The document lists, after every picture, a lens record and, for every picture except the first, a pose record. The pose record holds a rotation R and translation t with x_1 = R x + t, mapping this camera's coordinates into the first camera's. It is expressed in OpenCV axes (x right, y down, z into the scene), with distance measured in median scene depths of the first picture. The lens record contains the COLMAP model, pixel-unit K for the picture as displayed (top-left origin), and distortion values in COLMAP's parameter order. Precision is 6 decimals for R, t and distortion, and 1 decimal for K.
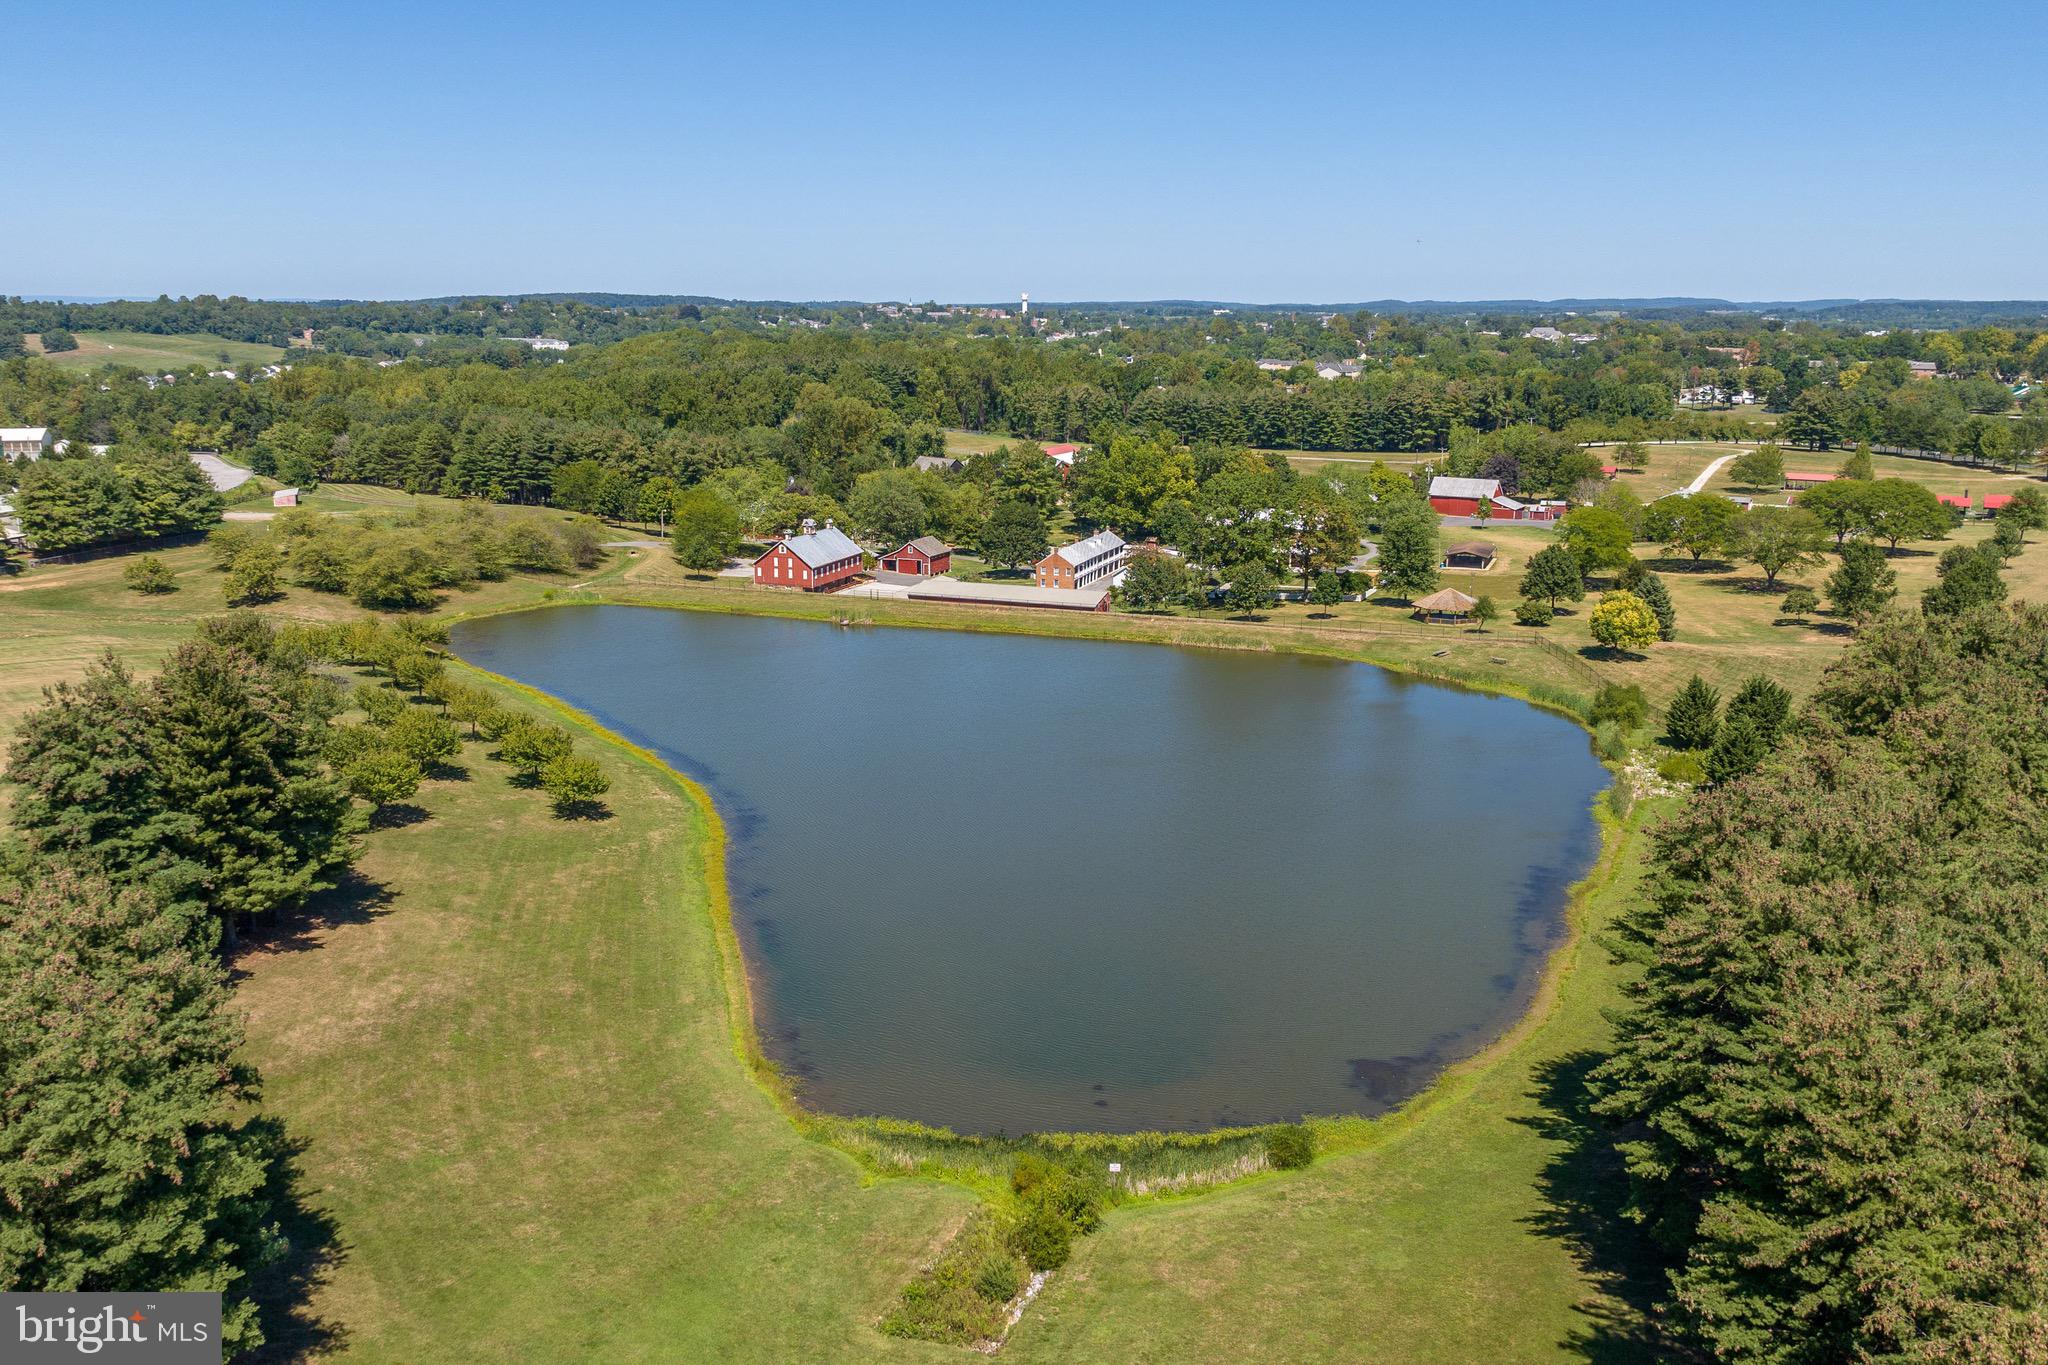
lens RADIAL K [[1698.2, 0, 1024.0], [0, 1698.2, 682.5], [0, 0, 1]] dist [-0.000194, -0.074234]
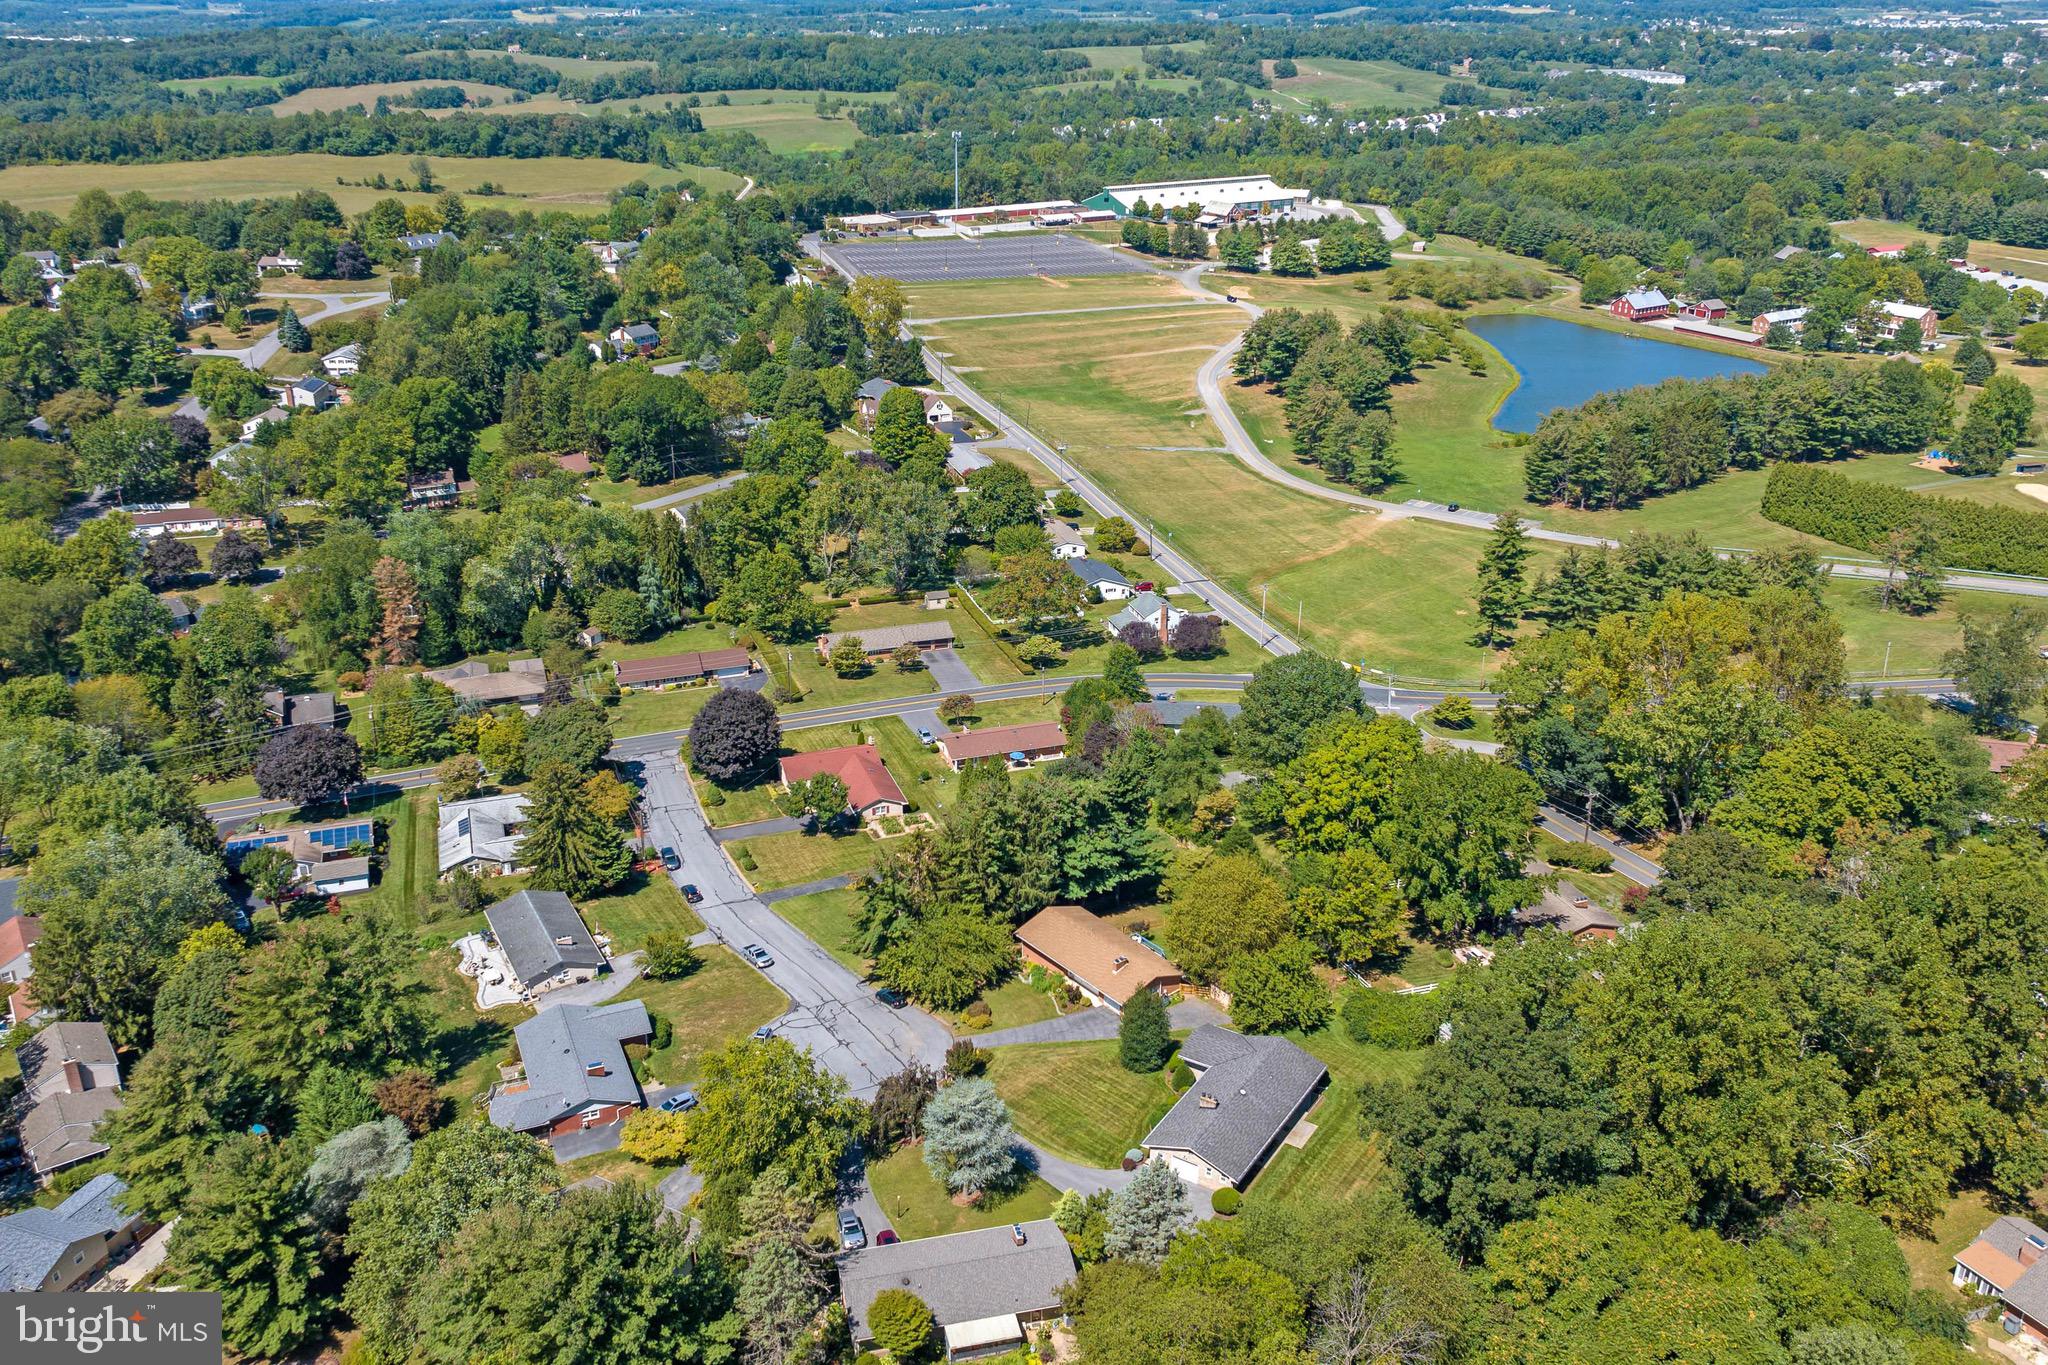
lens RADIAL K [[1698.2, 0, 1024.0], [0, 1698.2, 682.5], [0, 0, 1]] dist [-0.000194, -0.074234]
pose [[0.803202, 0.229805, -0.549596, 0.549554], [-0.130283, 0.968026, 0.214365, 0.033003], [0.581285, -0.100576, 0.807460, -1.263145]]
